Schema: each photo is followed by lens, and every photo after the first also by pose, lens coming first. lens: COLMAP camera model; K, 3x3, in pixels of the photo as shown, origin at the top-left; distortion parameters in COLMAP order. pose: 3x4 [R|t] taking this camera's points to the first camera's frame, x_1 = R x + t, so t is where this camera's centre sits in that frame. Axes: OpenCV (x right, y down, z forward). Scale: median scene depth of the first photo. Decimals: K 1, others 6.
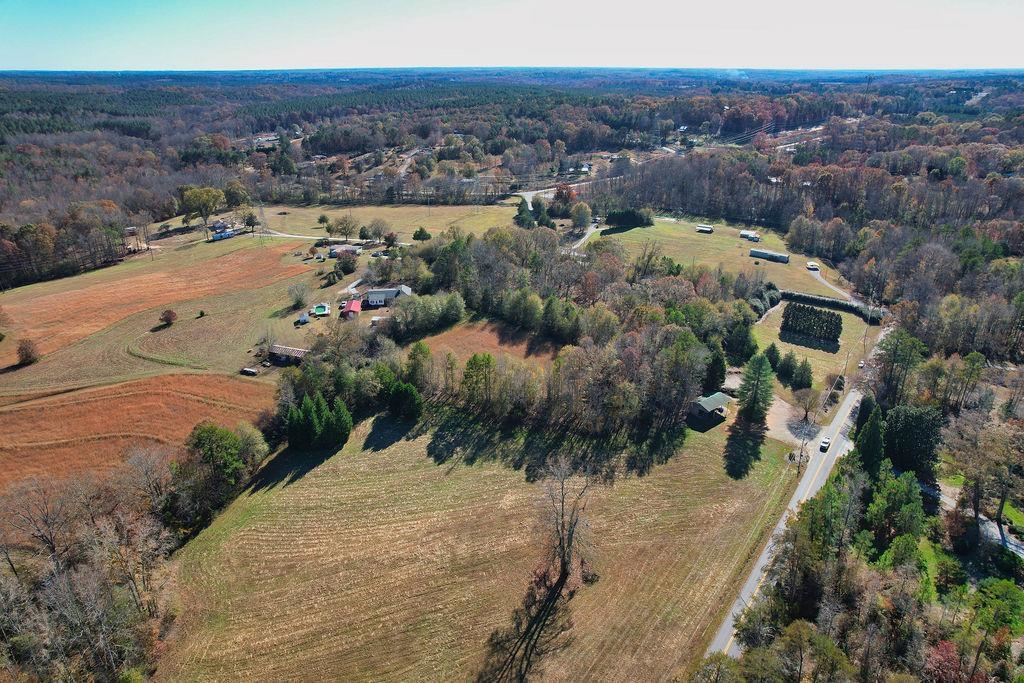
lens RADIAL K [[655.1, 0, 514.2], [0, 655.1, 344.3], [0, 0, 1]] dist [-0.067808, 0.051814]
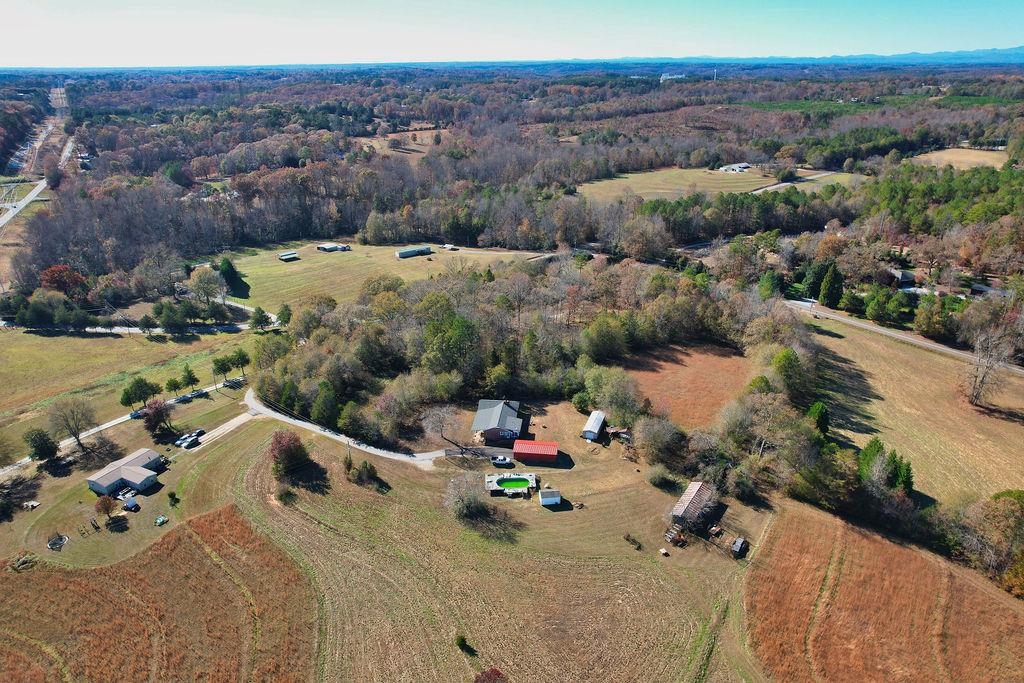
lens RADIAL K [[655.1, 0, 511.3], [0, 655.1, 340.8], [0, 0, 1]] dist [-0.067808, 0.051814]
pose [[0.230272, -0.388136, 0.892371, -0.879274], [0.390240, 0.876881, 0.280699, -0.382042], [-0.891453, 0.283601, 0.353387, 0.824282]]
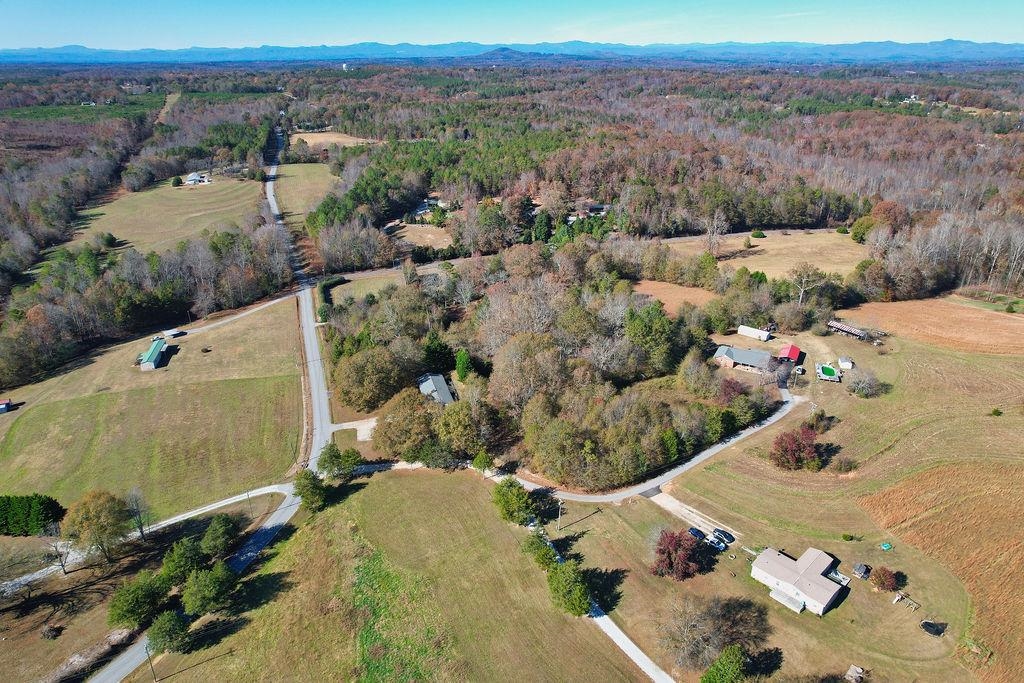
lens RADIAL K [[655.1, 0, 512.5], [0, 655.1, 343.5], [0, 0, 1]] dist [-0.067808, 0.051814]
pose [[-0.818718, -0.231661, 0.525390, -0.439992], [0.229948, 0.706144, 0.669690, -0.813872], [-0.526142, 0.669100, -0.524863, 1.798980]]
